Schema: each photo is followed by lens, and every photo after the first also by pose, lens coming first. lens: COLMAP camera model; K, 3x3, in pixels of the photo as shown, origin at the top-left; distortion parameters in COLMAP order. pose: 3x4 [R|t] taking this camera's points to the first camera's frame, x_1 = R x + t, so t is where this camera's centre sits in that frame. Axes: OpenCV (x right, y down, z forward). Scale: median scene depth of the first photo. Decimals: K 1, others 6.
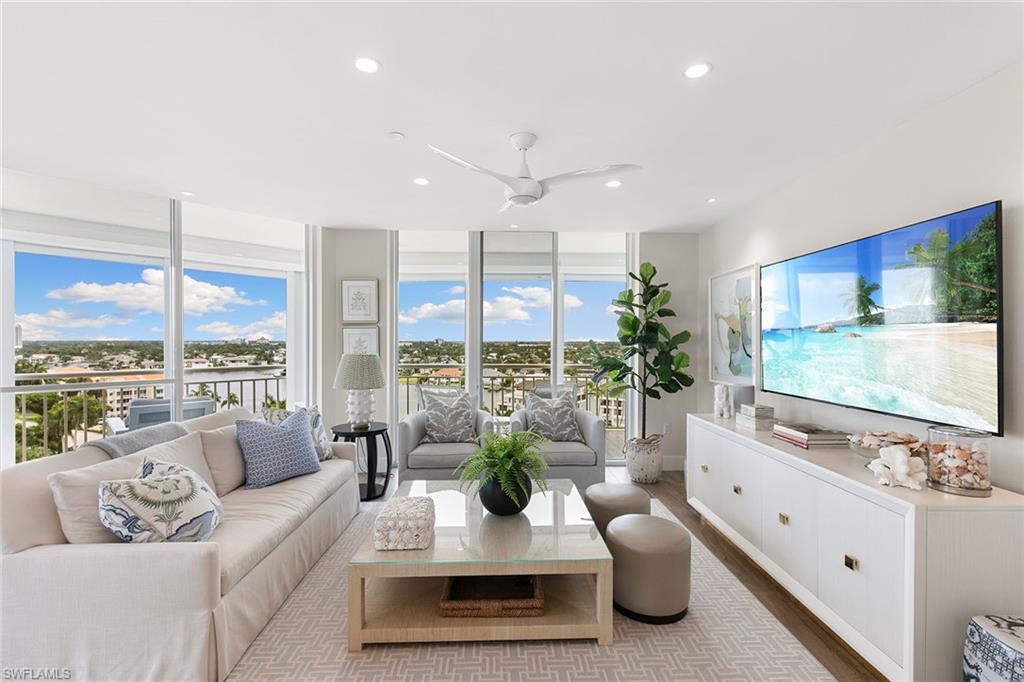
lens RADIAL K [[459.8, 0, 511.9], [0, 459.8, 344.2], [0, 0, 1]] dist [0.010602, -0.002516]
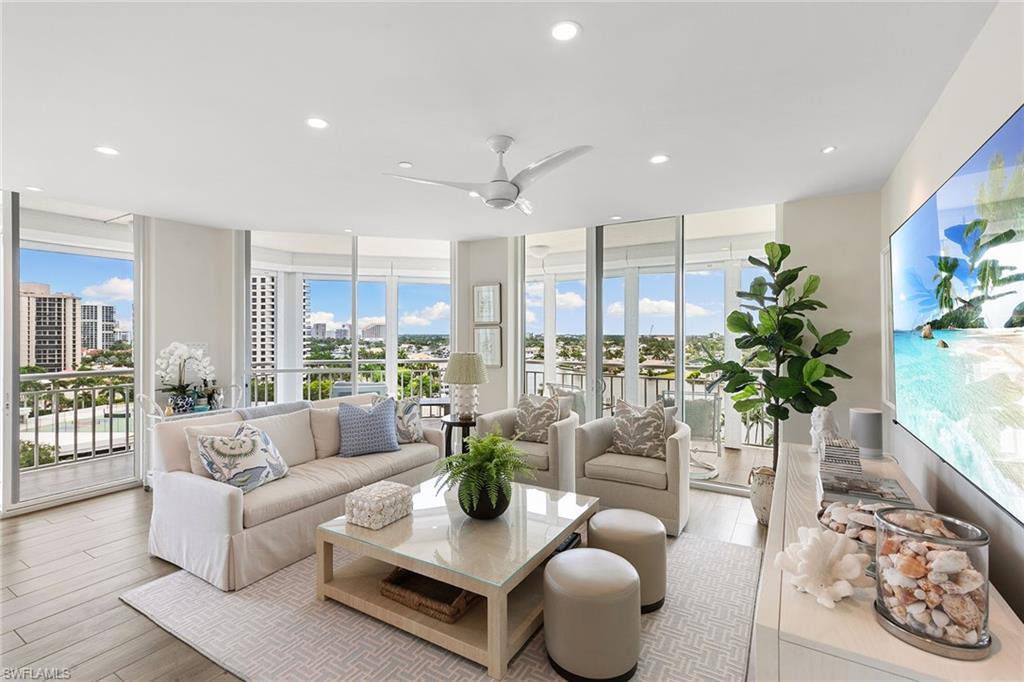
lens RADIAL K [[459.8, 0, 510.5], [0, 459.8, 335.2], [0, 0, 1]] dist [0.010602, -0.002516]
pose [[0.843057, 0.001546, -0.537822, 0.341048], [-0.005191, 0.999973, -0.005263, -0.014462], [0.537799, 0.007229, 0.843042, 0.108038]]
